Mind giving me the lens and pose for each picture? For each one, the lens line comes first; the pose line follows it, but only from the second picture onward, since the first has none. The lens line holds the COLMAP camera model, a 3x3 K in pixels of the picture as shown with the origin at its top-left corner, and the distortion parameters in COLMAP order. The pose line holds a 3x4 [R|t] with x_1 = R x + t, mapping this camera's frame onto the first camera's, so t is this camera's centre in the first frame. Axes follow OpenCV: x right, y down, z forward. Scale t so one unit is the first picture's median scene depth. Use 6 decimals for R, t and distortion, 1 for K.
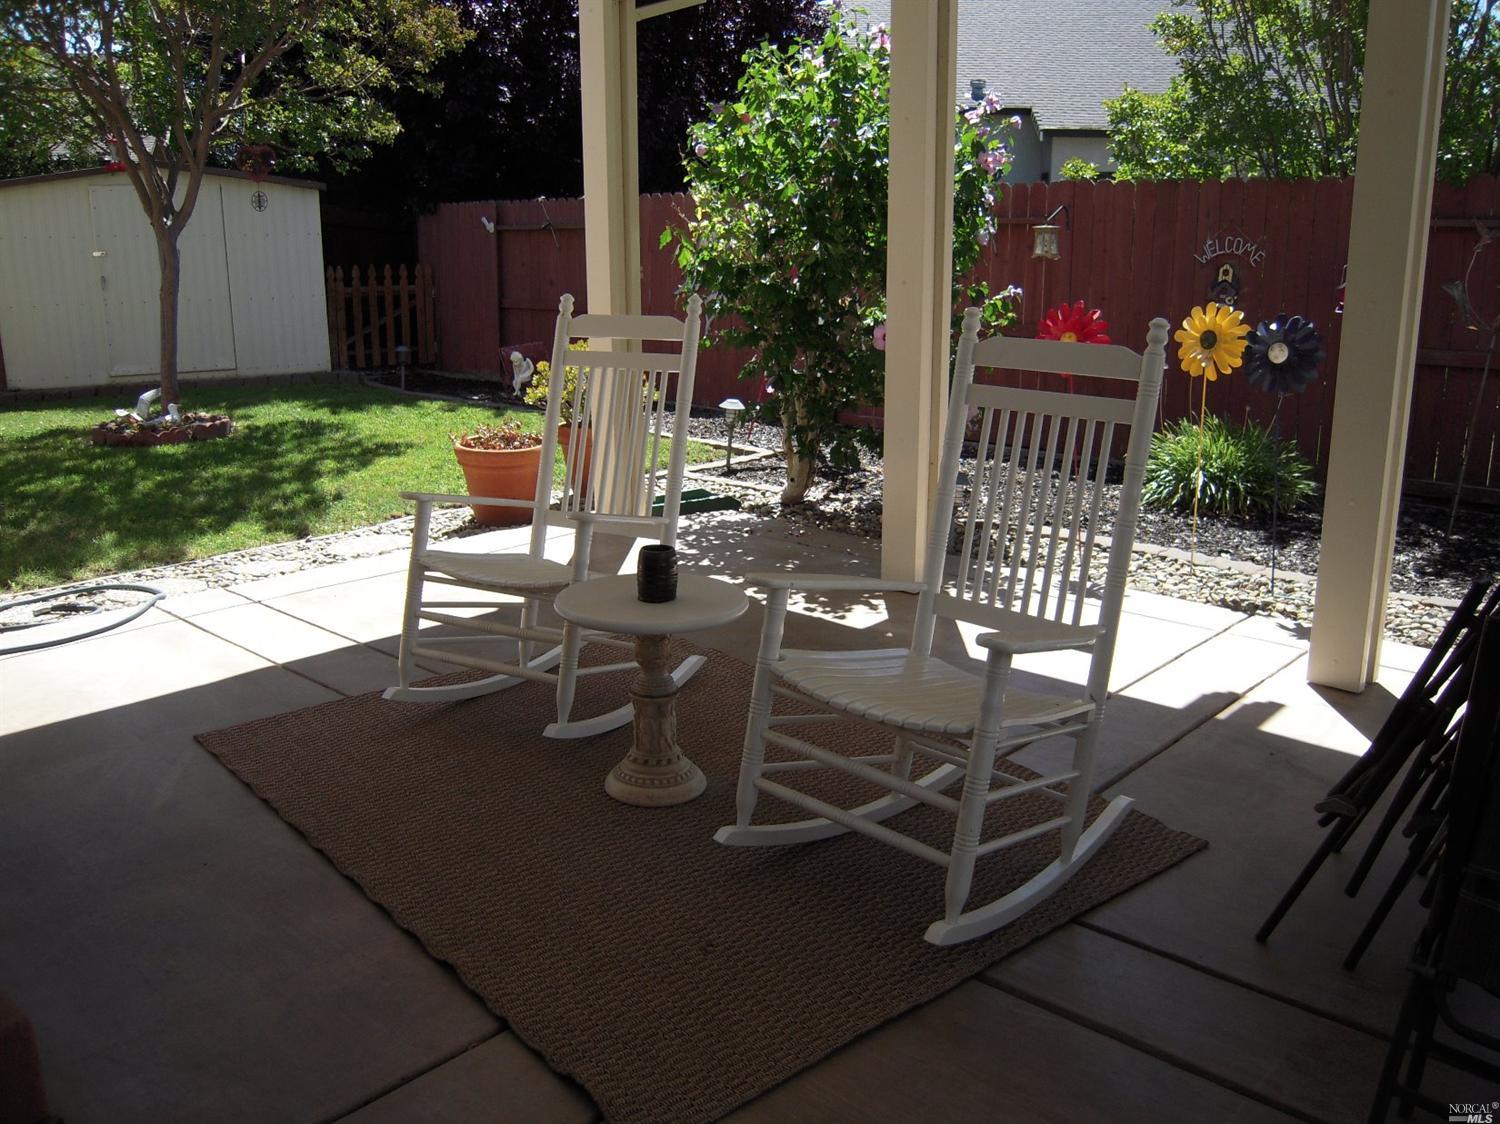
lens RADIAL K [[1279.7, 0, 755.5], [0, 1279.7, 553.9], [0, 0, 1]] dist [-0.114349, 0.072999]
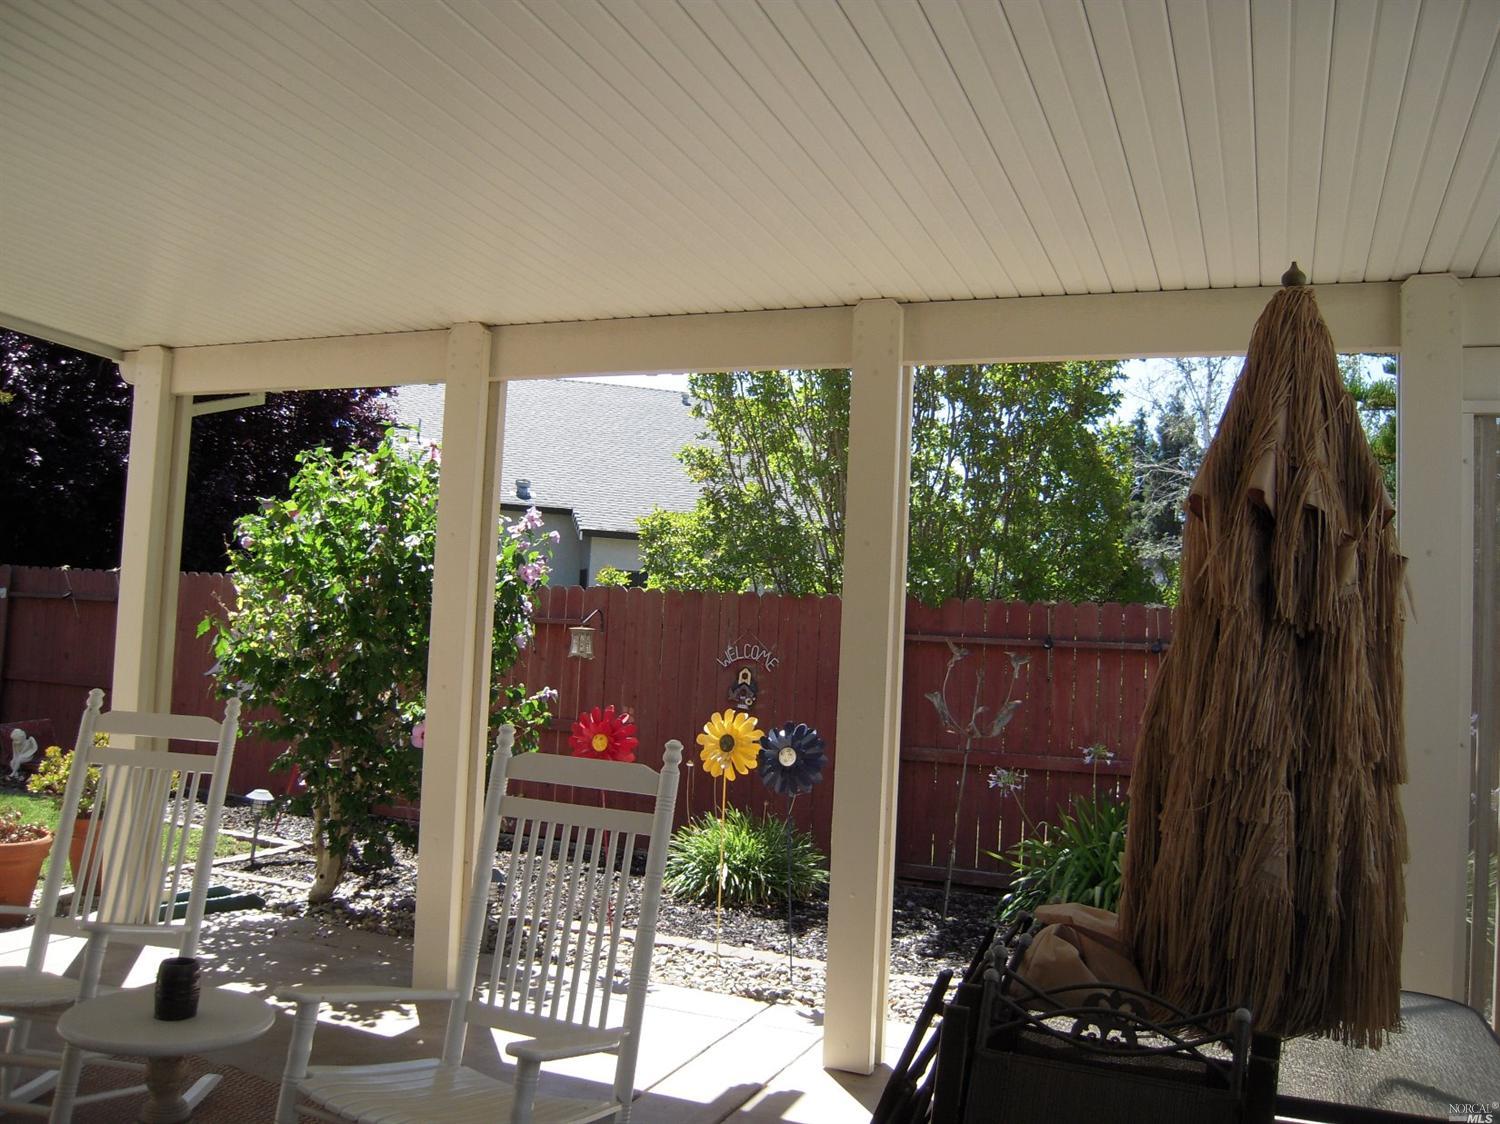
lens RADIAL K [[1279.7, 0, 755.5], [0, 1279.7, 553.9], [0, 0, 1]] dist [-0.114349, 0.072999]
pose [[0.937526, 0.068012, 0.341202, -0.004700], [0.035472, 0.956911, -0.288207, -0.006207], [-0.346102, 0.282304, 0.894717, -0.037485]]
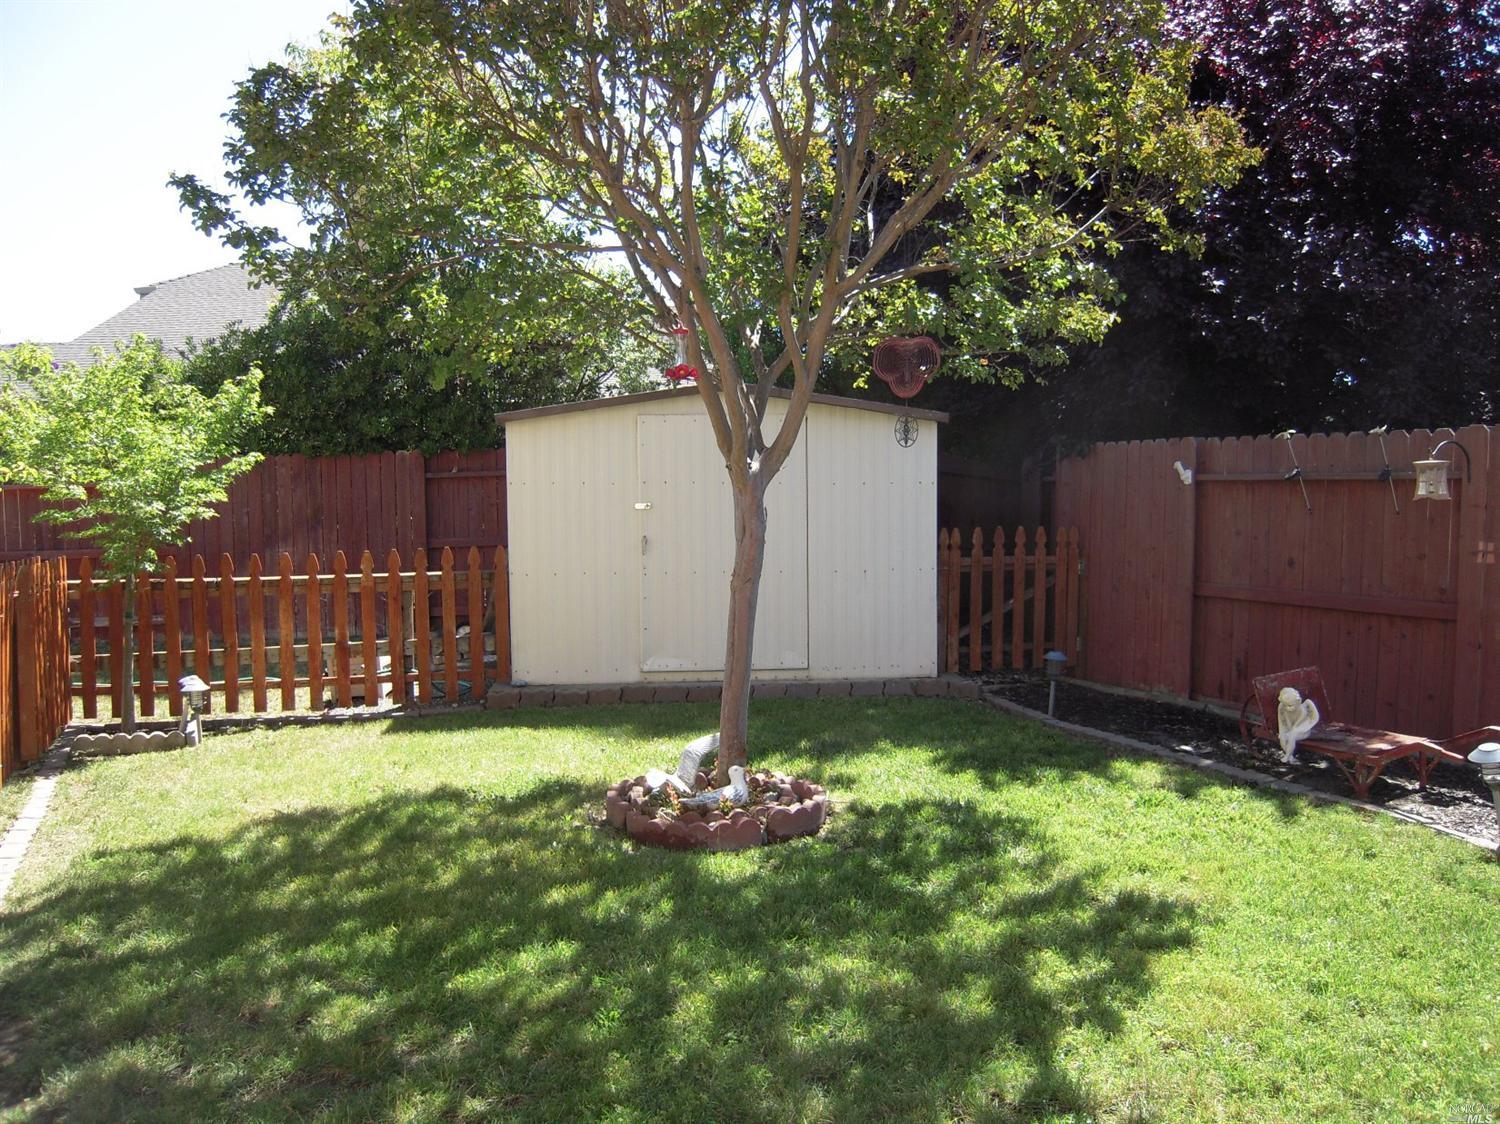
lens RADIAL K [[1279.7, 0, 755.5], [0, 1279.7, 553.9], [0, 0, 1]] dist [-0.114349, 0.072999]
pose [[0.926656, 0.018159, -0.375472, -0.346048], [-0.088298, 0.981402, -0.170453, -0.171966], [0.365394, 0.191105, 0.911025, 0.645775]]
